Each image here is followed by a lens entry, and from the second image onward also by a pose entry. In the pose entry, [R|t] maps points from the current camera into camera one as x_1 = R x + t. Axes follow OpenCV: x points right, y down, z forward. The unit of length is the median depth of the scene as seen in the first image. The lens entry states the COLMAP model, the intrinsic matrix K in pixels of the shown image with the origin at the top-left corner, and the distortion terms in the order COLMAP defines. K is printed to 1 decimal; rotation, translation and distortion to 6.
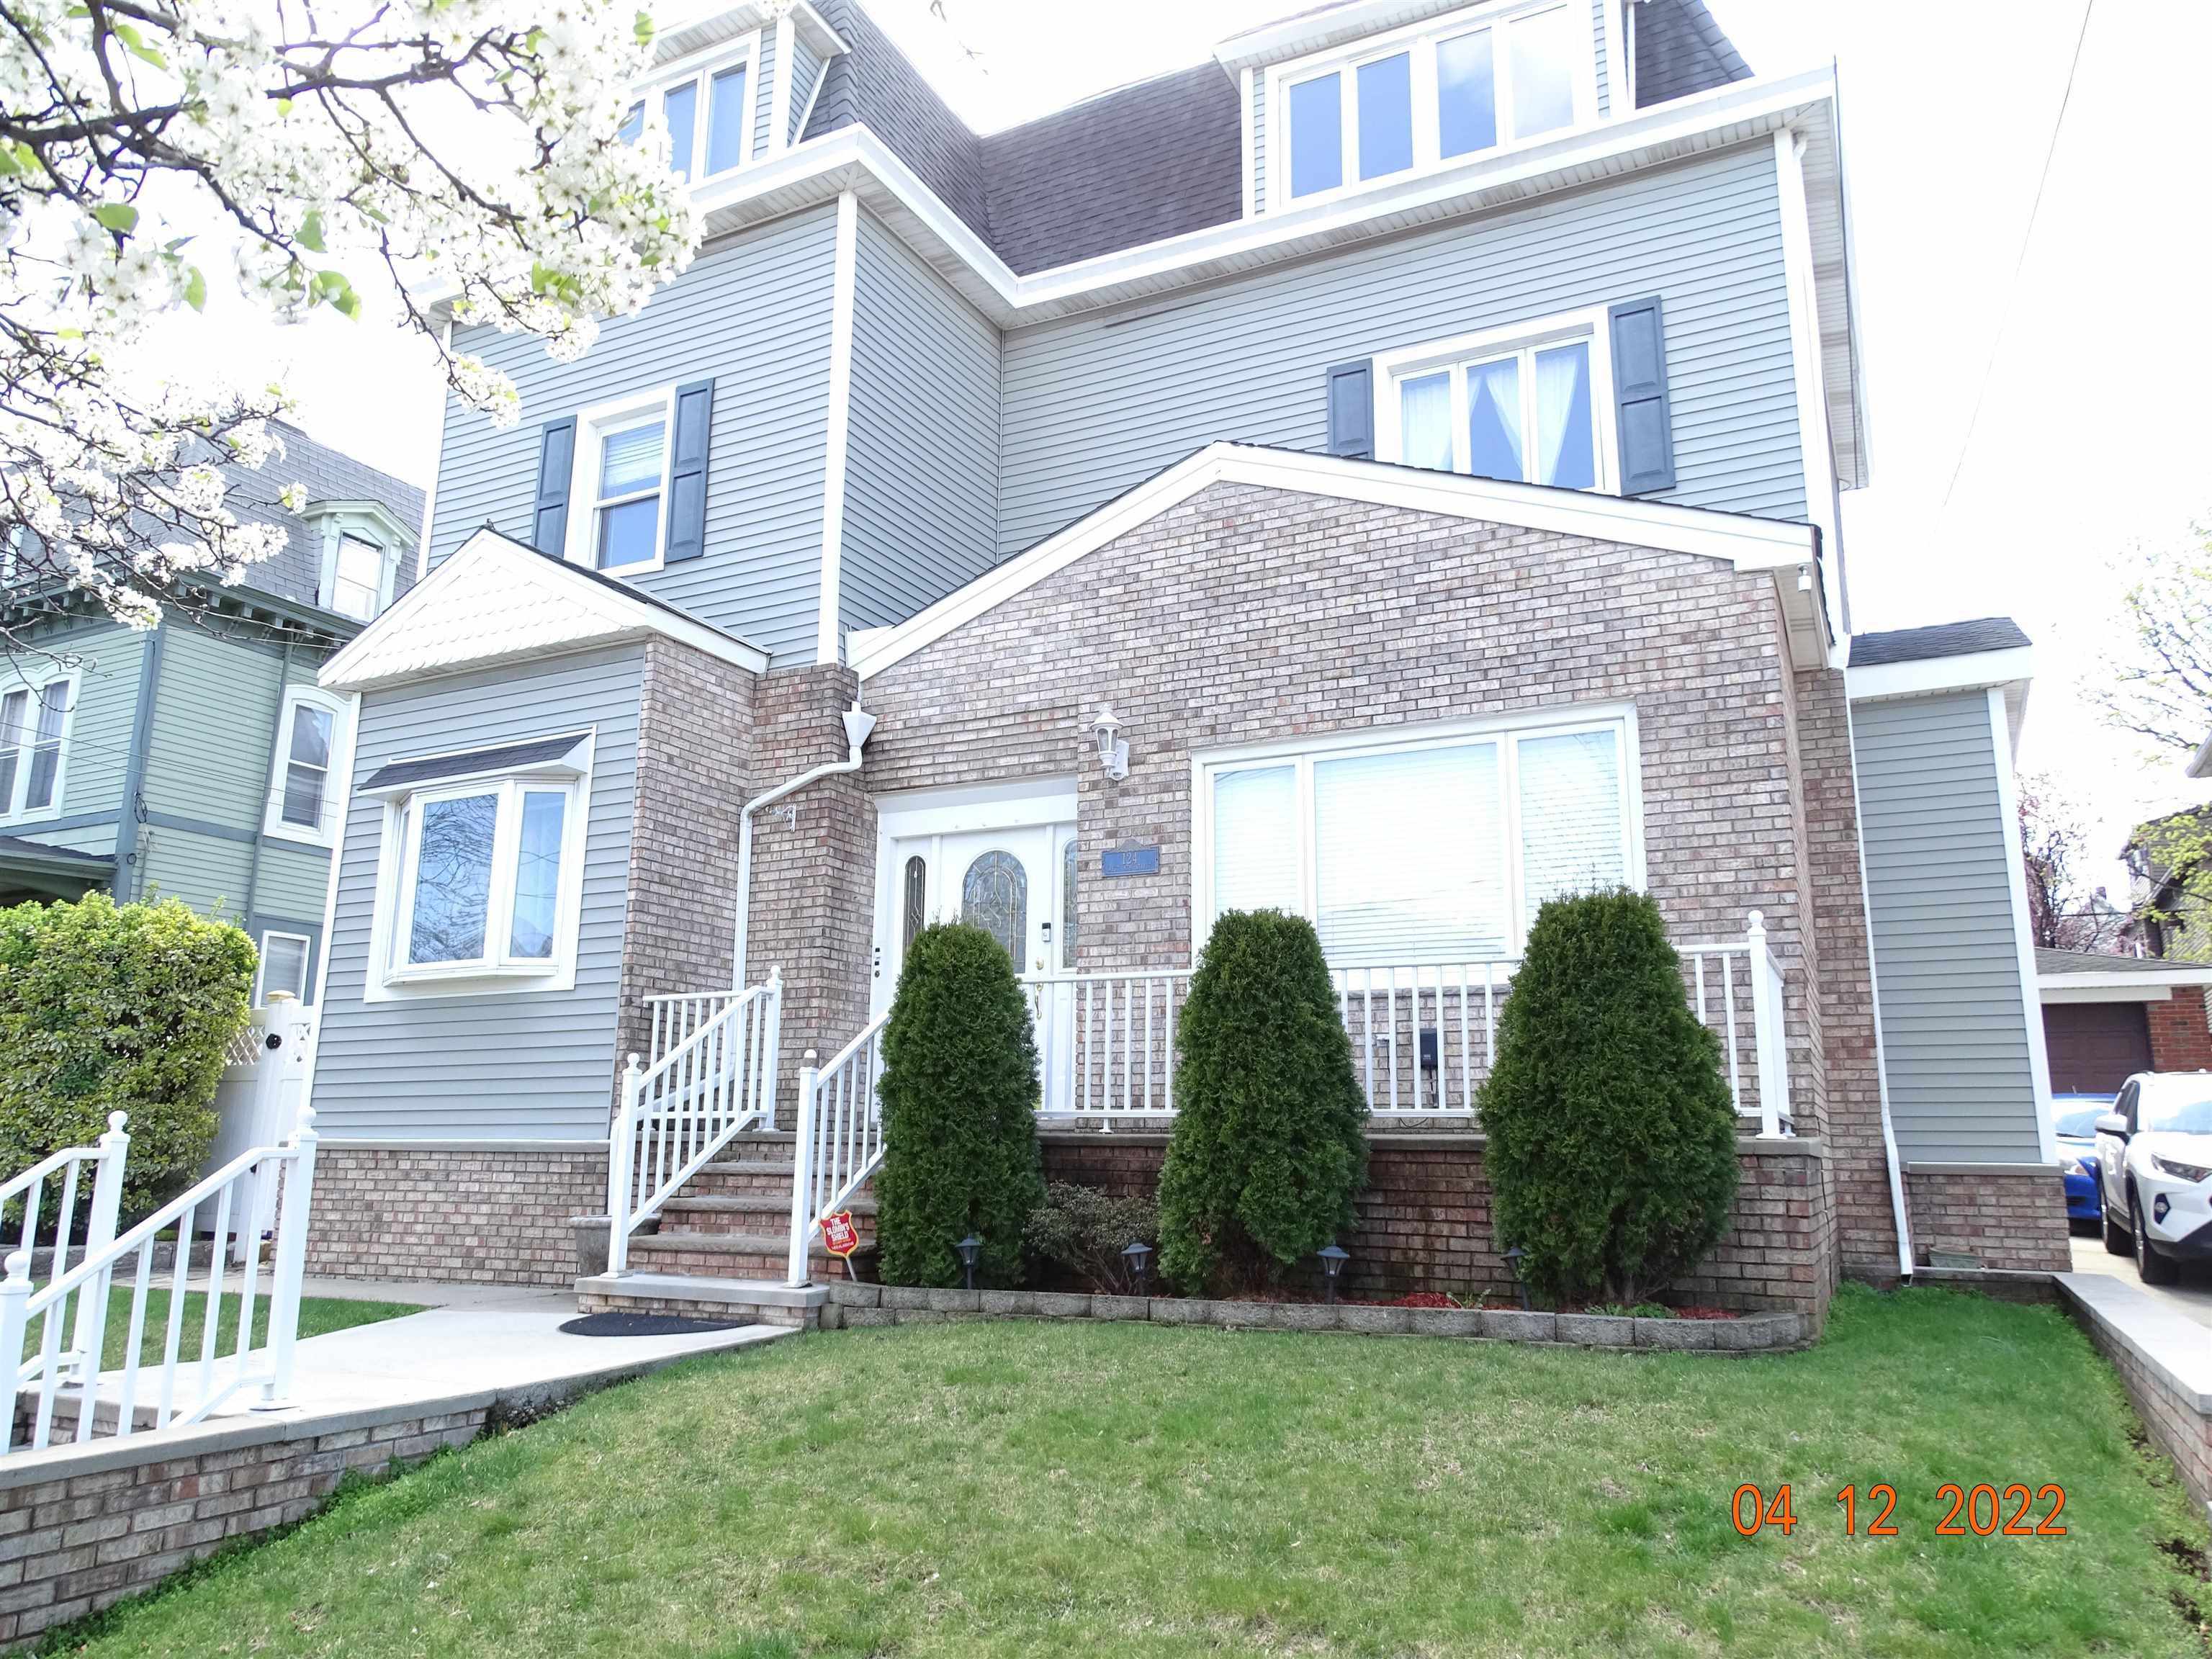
lens RADIAL K [[1574.6, 0, 1106.0], [0, 1574.6, 824.8], [0, 0, 1]] dist [-0.000510, 0.000768]
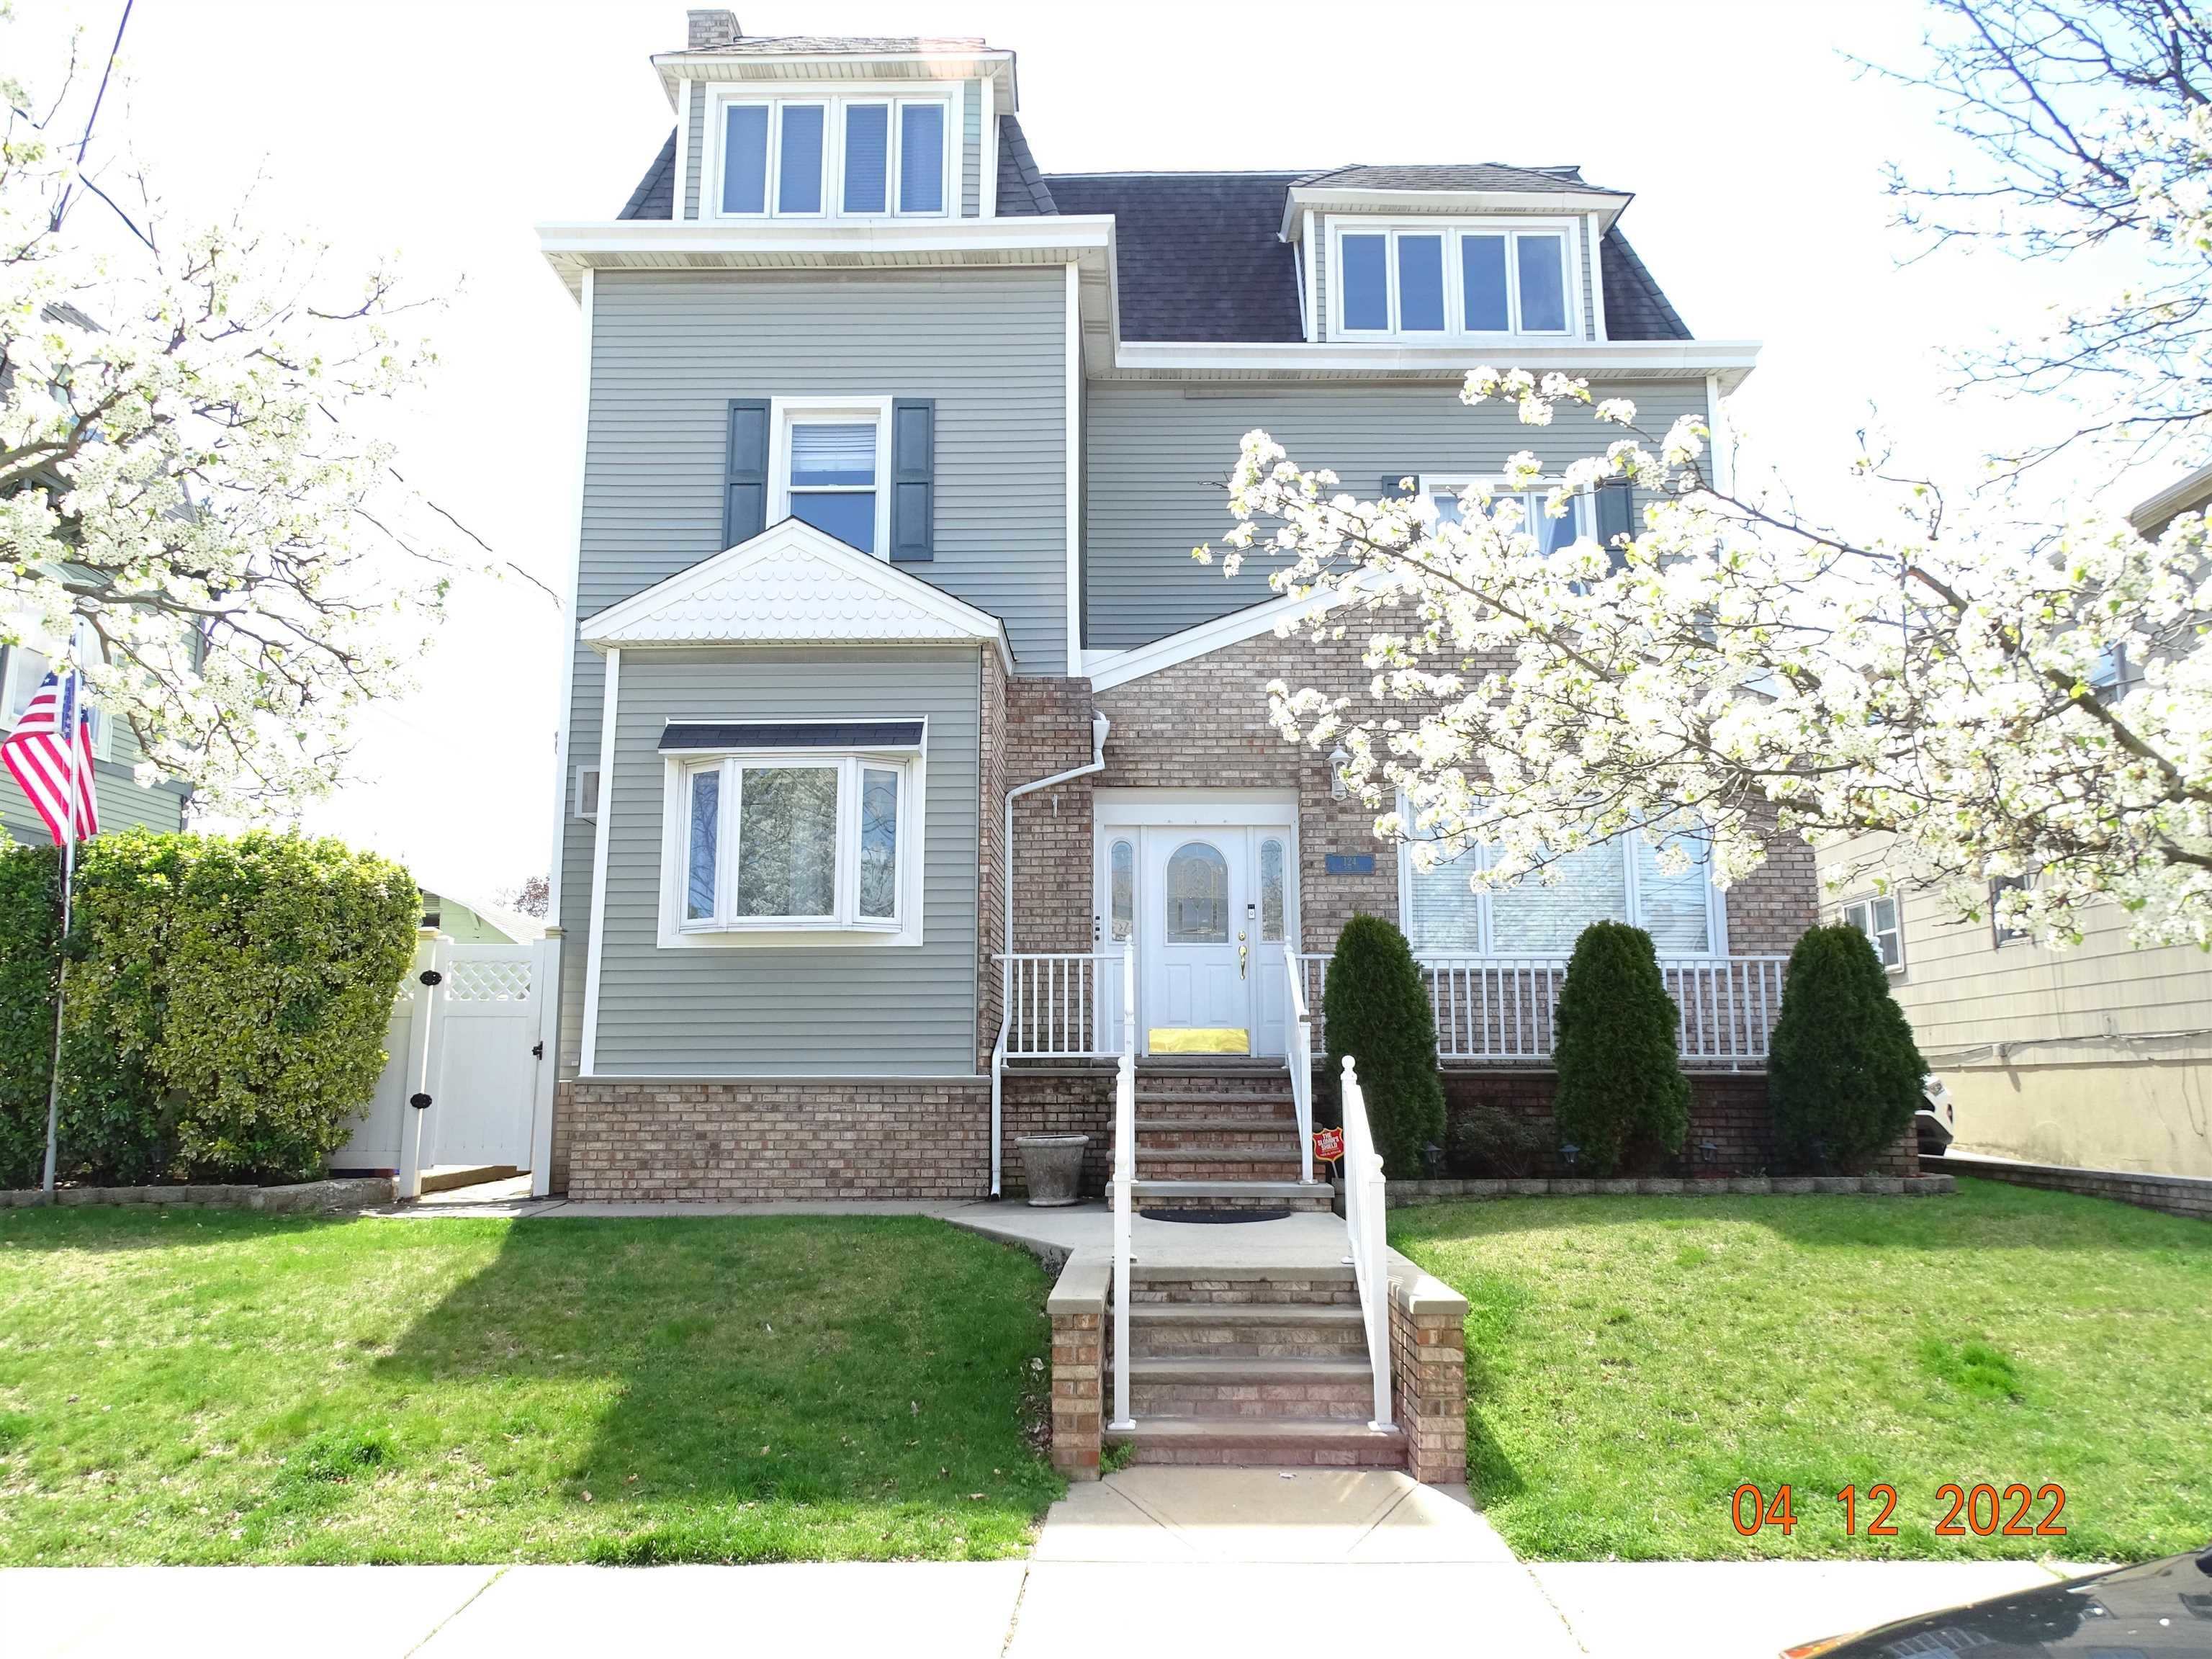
lens RADIAL K [[1574.6, 0, 1101.9], [0, 1574.6, 829.2], [0, 0, 1]] dist [-0.000510, 0.000768]
pose [[0.899894, 0.063112, 0.431519, -0.706111], [-0.084063, 0.996020, 0.029632, -0.025912], [-0.427931, -0.062941, 0.901617, -0.092102]]
